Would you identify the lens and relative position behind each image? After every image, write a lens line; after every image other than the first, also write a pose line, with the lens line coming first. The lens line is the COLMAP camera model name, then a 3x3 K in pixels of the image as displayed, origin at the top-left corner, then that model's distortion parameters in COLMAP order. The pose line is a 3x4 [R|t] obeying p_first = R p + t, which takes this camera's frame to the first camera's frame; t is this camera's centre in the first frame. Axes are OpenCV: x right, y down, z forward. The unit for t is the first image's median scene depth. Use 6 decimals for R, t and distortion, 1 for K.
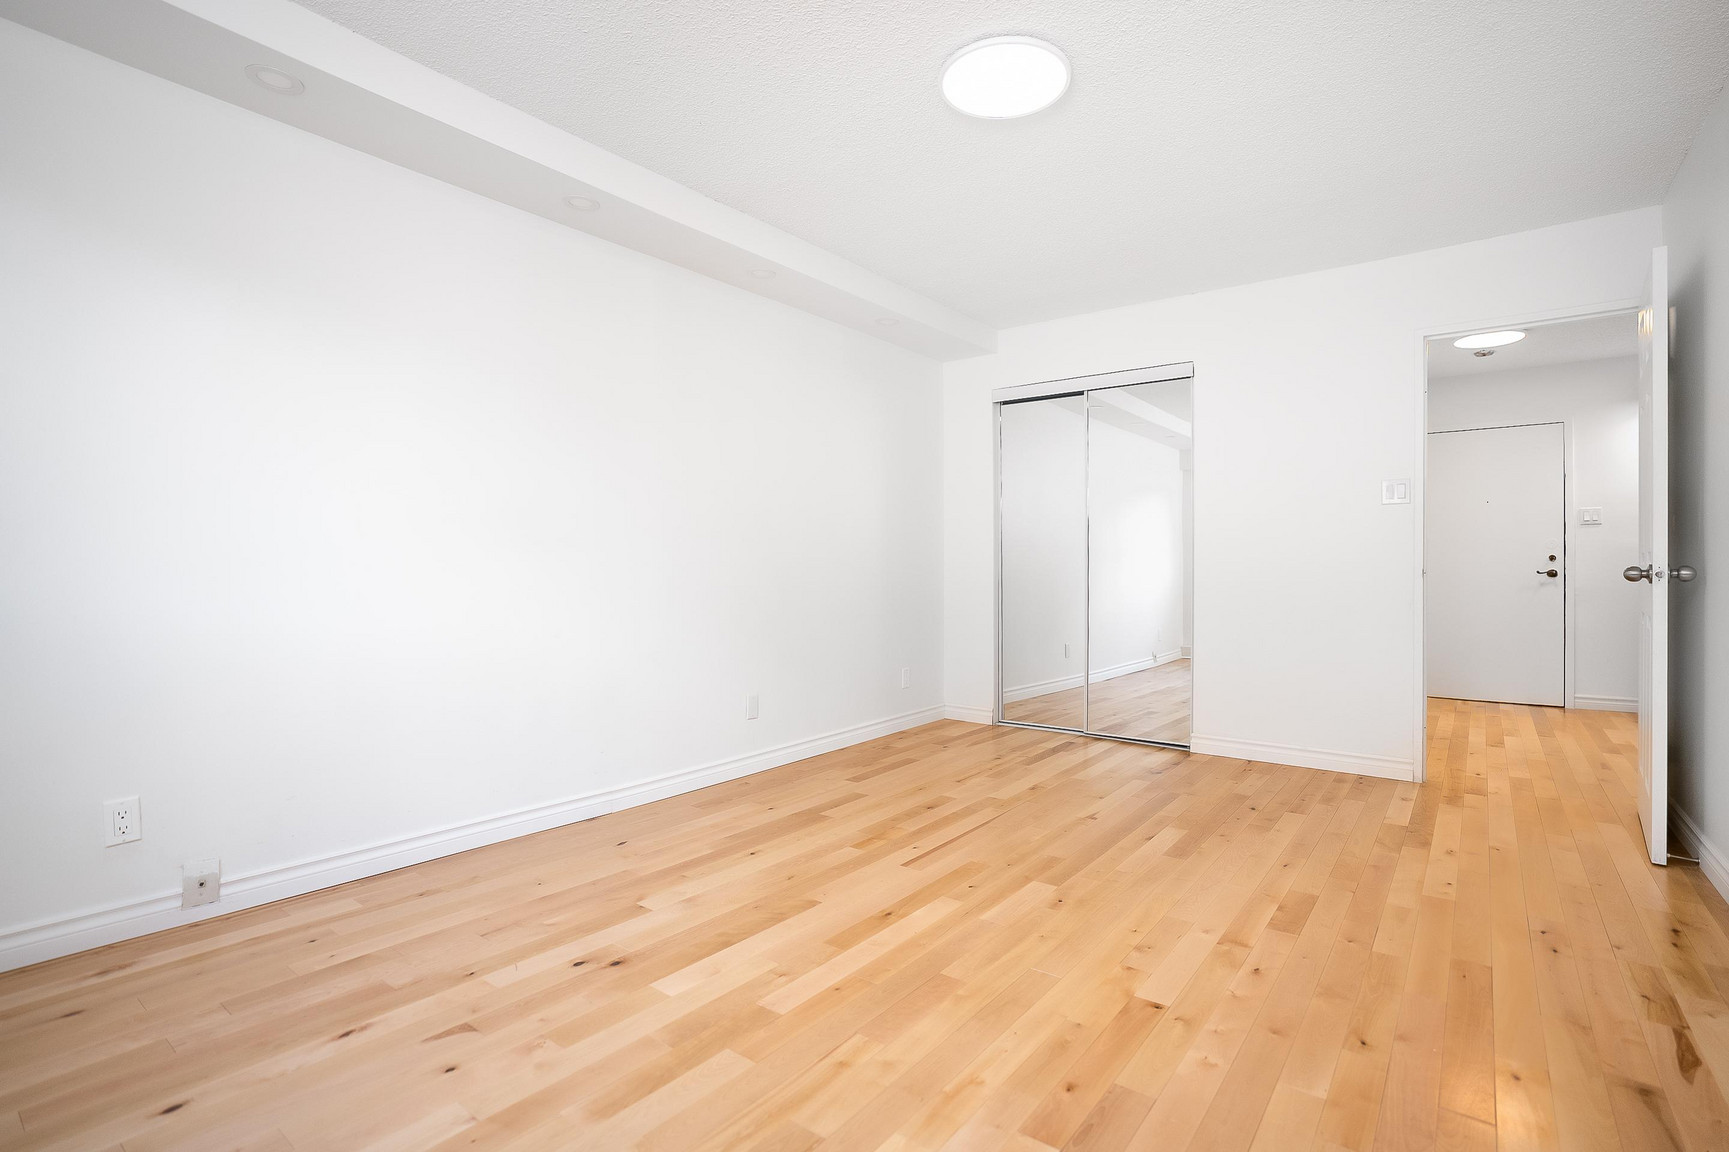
lens RADIAL K [[836.5, 0, 864.5], [0, 836.5, 576.0], [0, 0, 1]] dist [-0.036549, 0.000053]
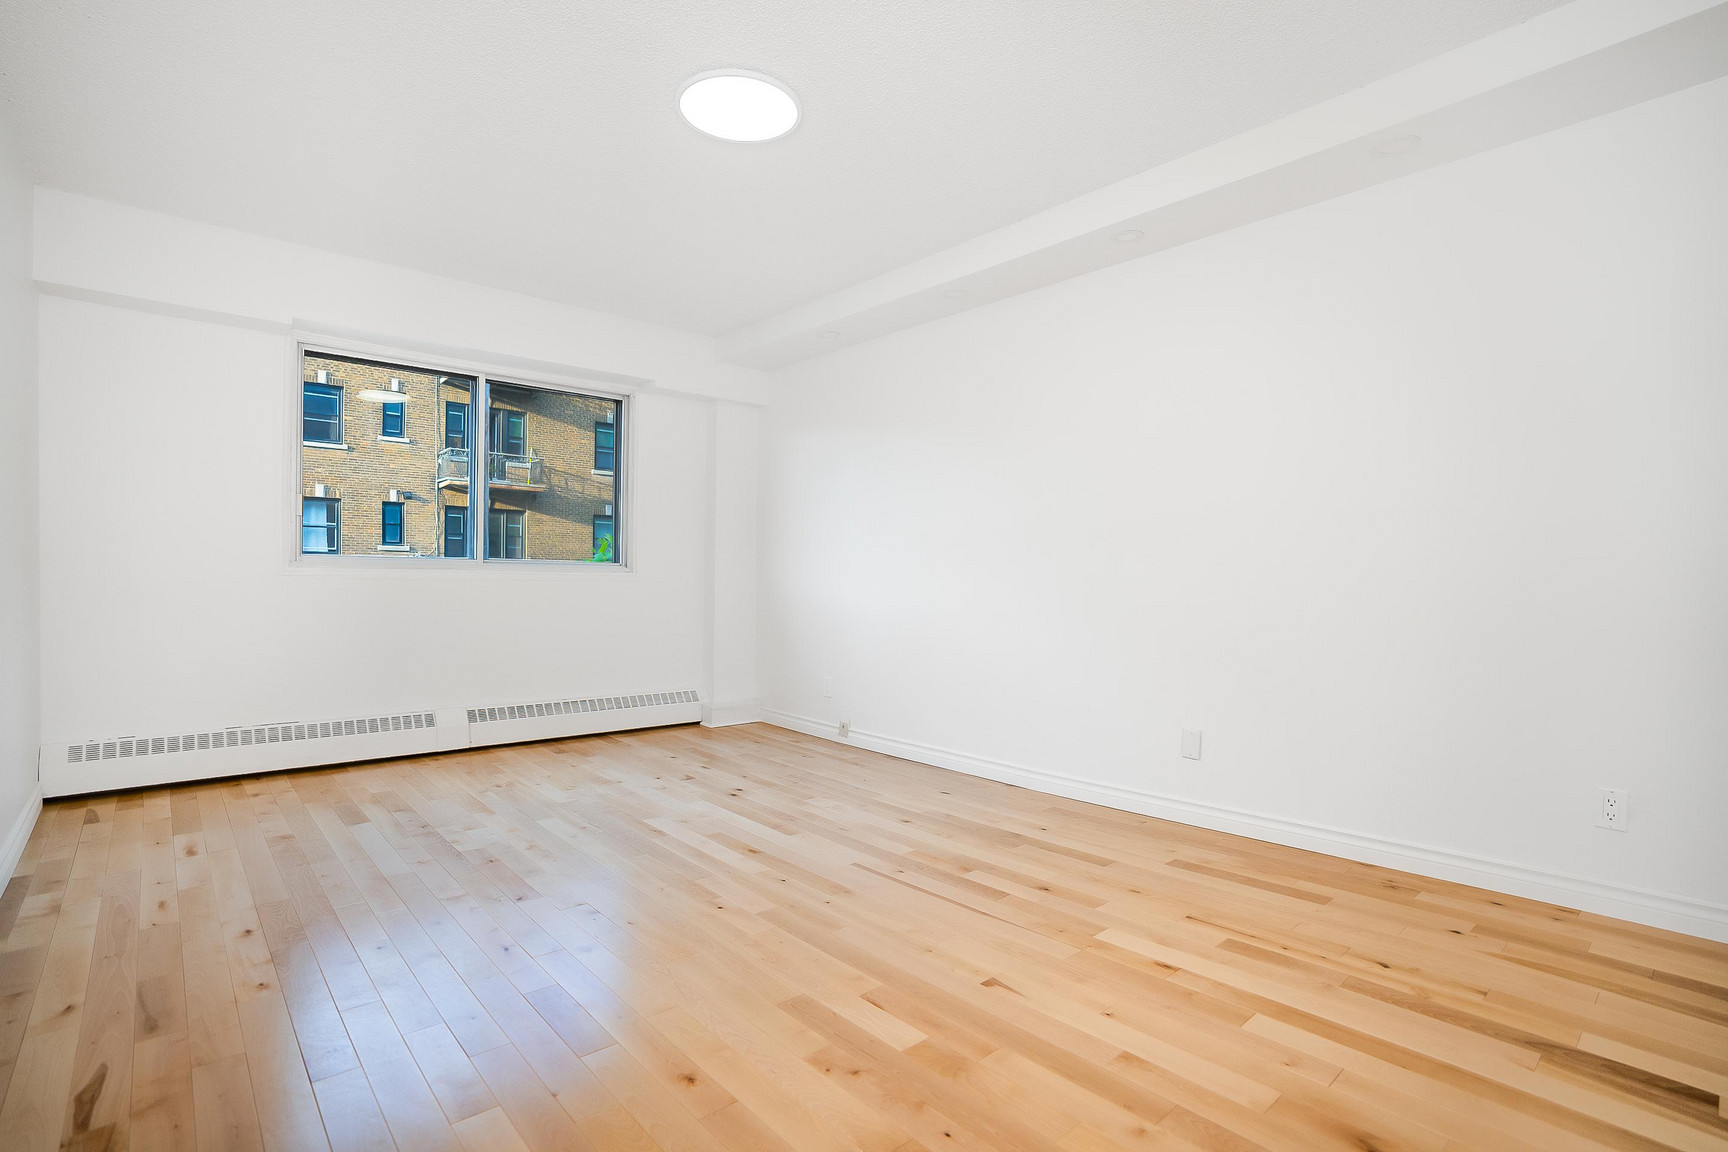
lens RADIAL K [[836.0, 0, 864.0], [0, 836.0, 576.0], [0, 0, 1]] dist [-0.036549, 0.000053]
pose [[-0.216940, -0.009768, -0.976136, 1.004452], [-0.010818, 0.999913, -0.007602, 0.004079], [0.976125, 0.008911, -0.217026, 1.188323]]
